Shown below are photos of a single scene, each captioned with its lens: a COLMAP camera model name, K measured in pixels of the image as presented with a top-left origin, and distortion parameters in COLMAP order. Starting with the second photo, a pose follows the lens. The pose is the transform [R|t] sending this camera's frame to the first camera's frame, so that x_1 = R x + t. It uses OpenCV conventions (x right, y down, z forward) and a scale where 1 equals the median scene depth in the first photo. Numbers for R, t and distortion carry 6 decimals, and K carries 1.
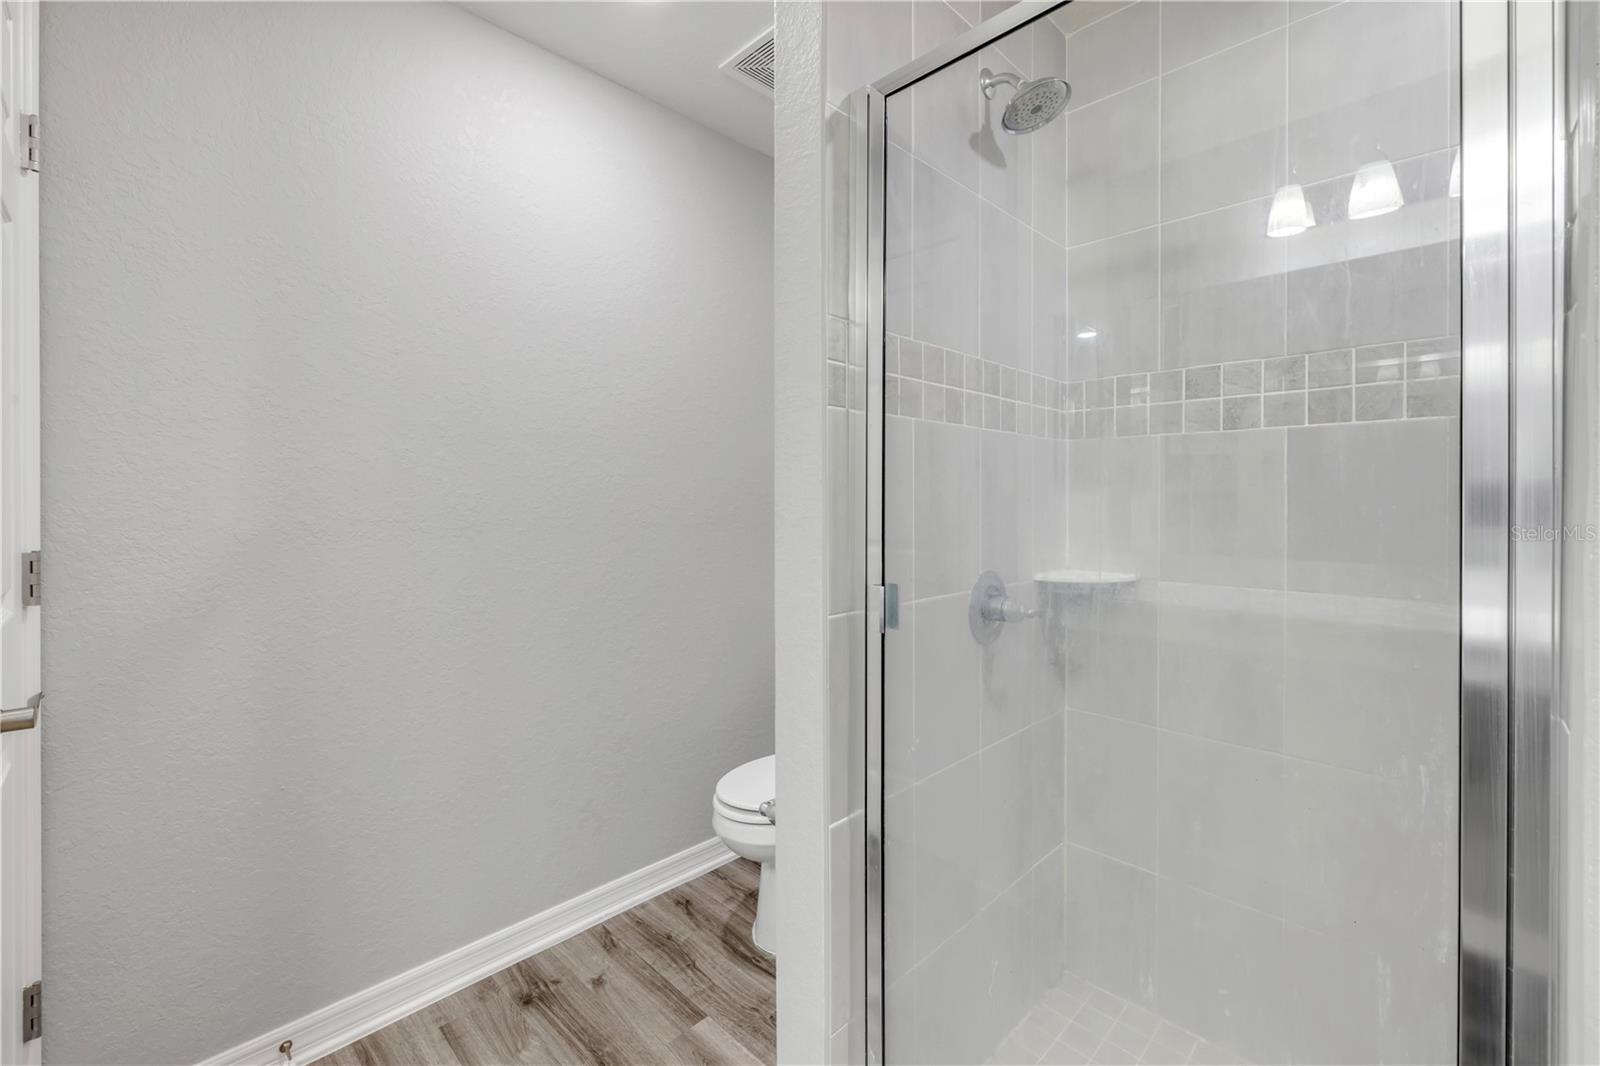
lens RADIAL K [[682.5, 0, 796.5], [0, 682.5, 502.6], [0, 0, 1]] dist [-0.000747, -0.000028]
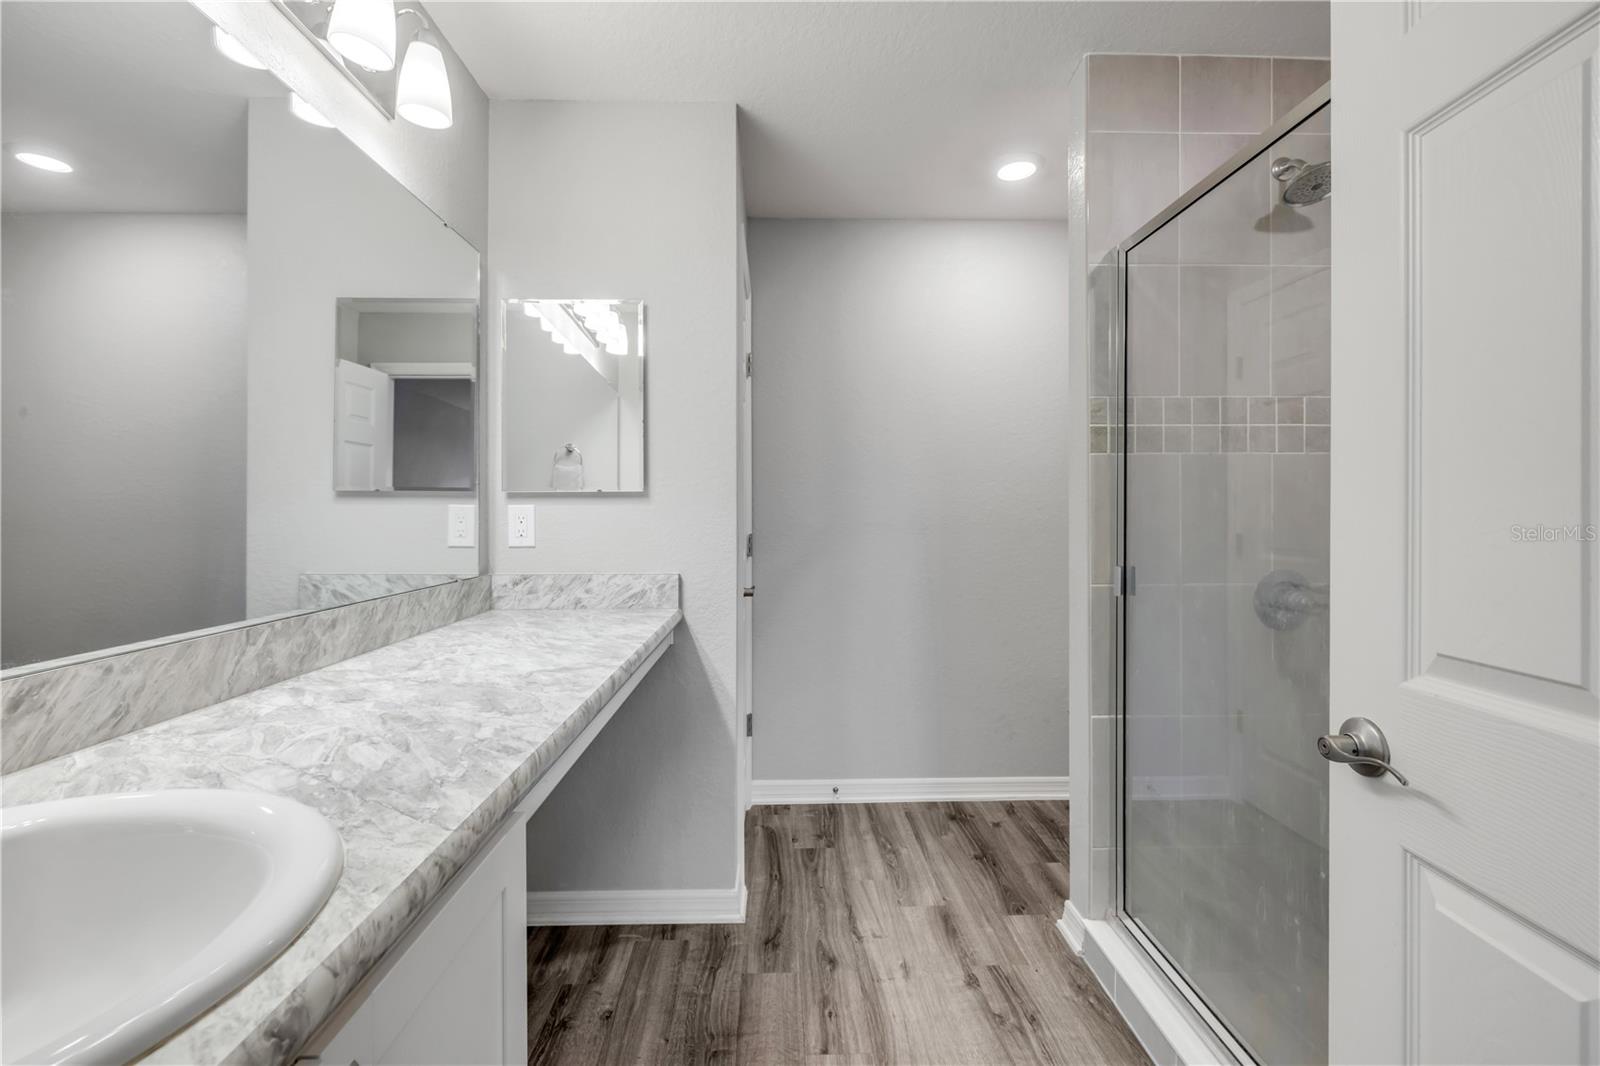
lens RADIAL K [[674.8, 0, 803.9], [0, 674.8, 510.6], [0, 0, 1]] dist [-0.002357, 0.000026]
pose [[0.738689, 0.000151, -0.674046, 0.442984], [-0.000356, 1.000000, -0.000166, -0.004769], [0.674046, 0.000362, 0.738689, -0.446118]]
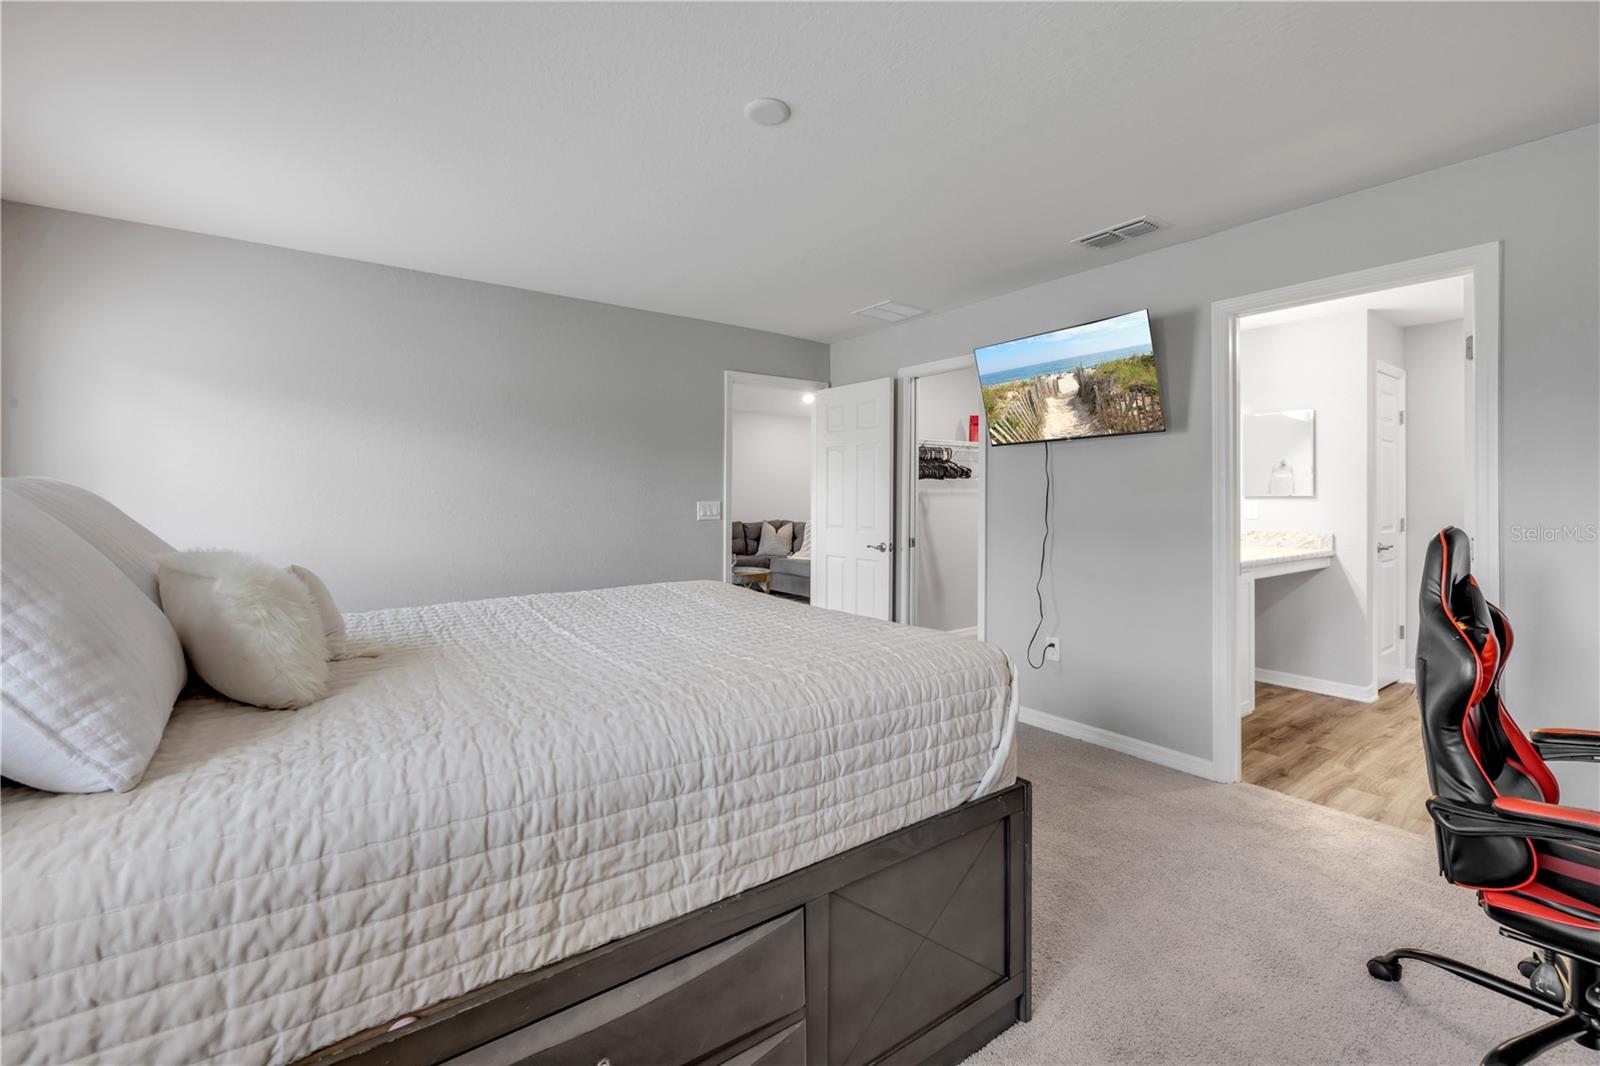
lens RADIAL K [[682.5, 0, 796.5], [0, 682.5, 502.6], [0, 0, 1]] dist [-0.000747, -0.000028]
pose [[-0.144648, 0.005066, -0.989470, 2.413542], [0.003077, 0.999984, 0.004670, -0.031666], [0.989478, -0.002369, -0.144661, -1.393491]]
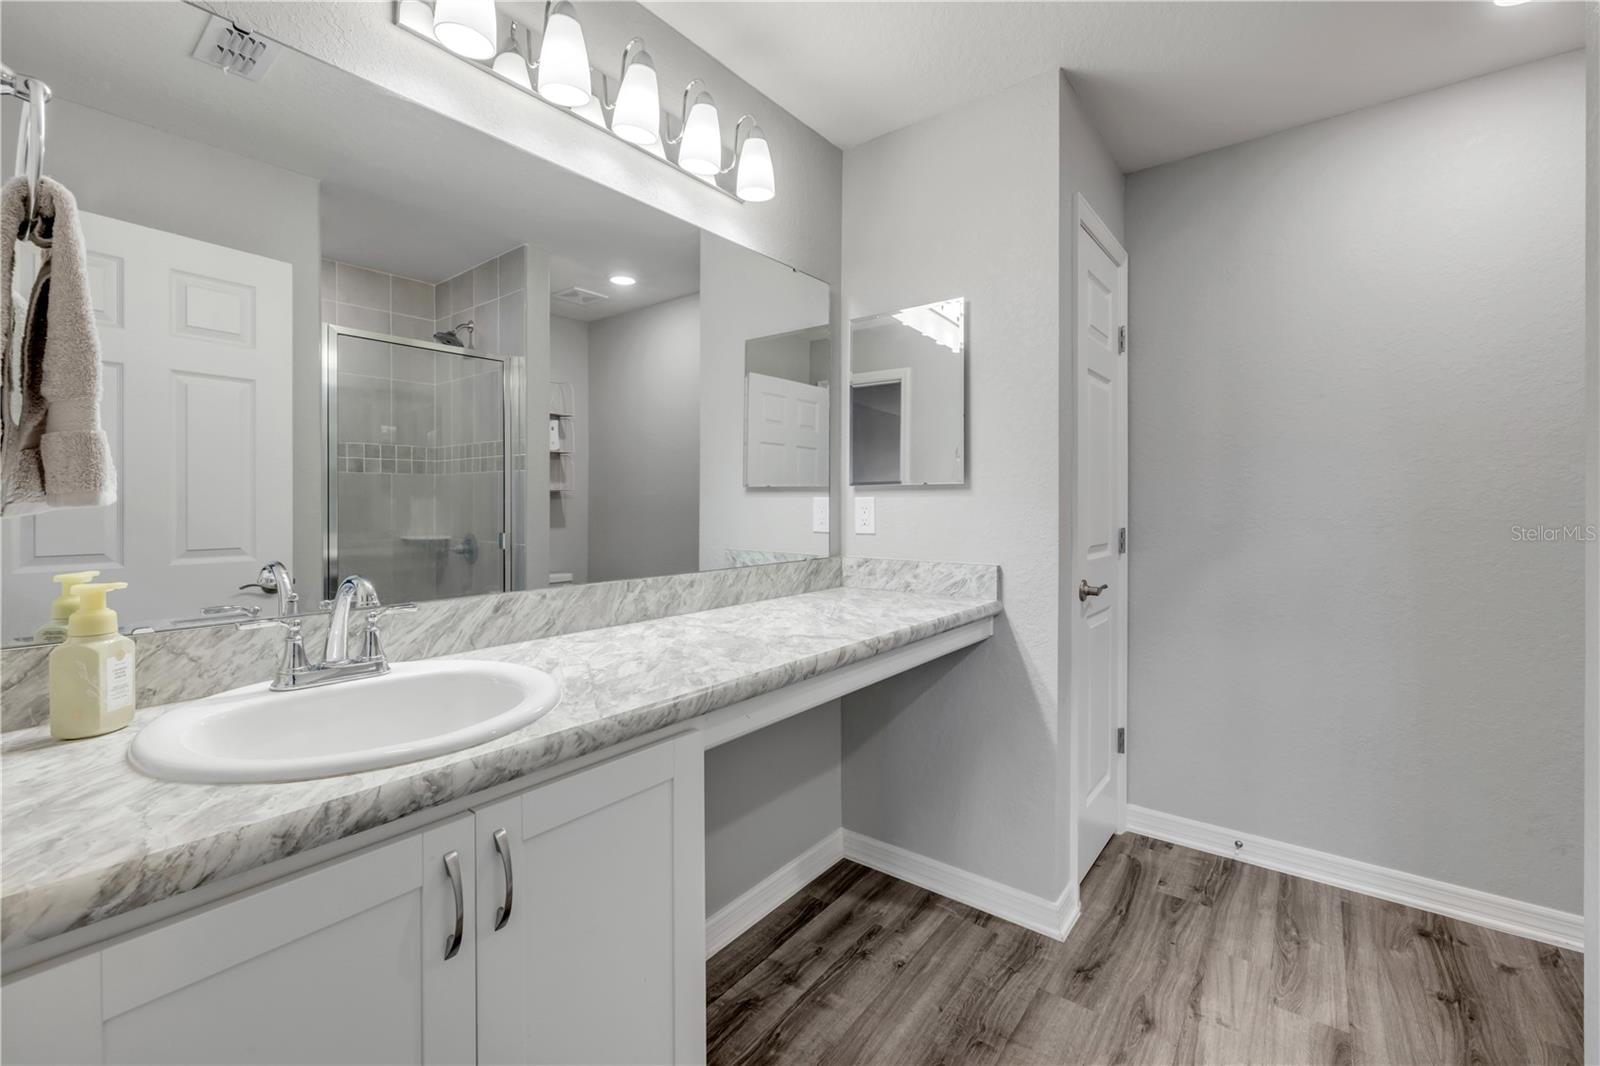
lens RADIAL K [[682.5, 0, 796.5], [0, 682.5, 502.6], [0, 0, 1]] dist [-0.000747, -0.000028]
pose [[0.138204, 0.001144, -0.990403, 0.624075], [0.000634, 0.999999, 0.001243, -0.005748], [0.990404, -0.000800, 0.138203, -0.223241]]
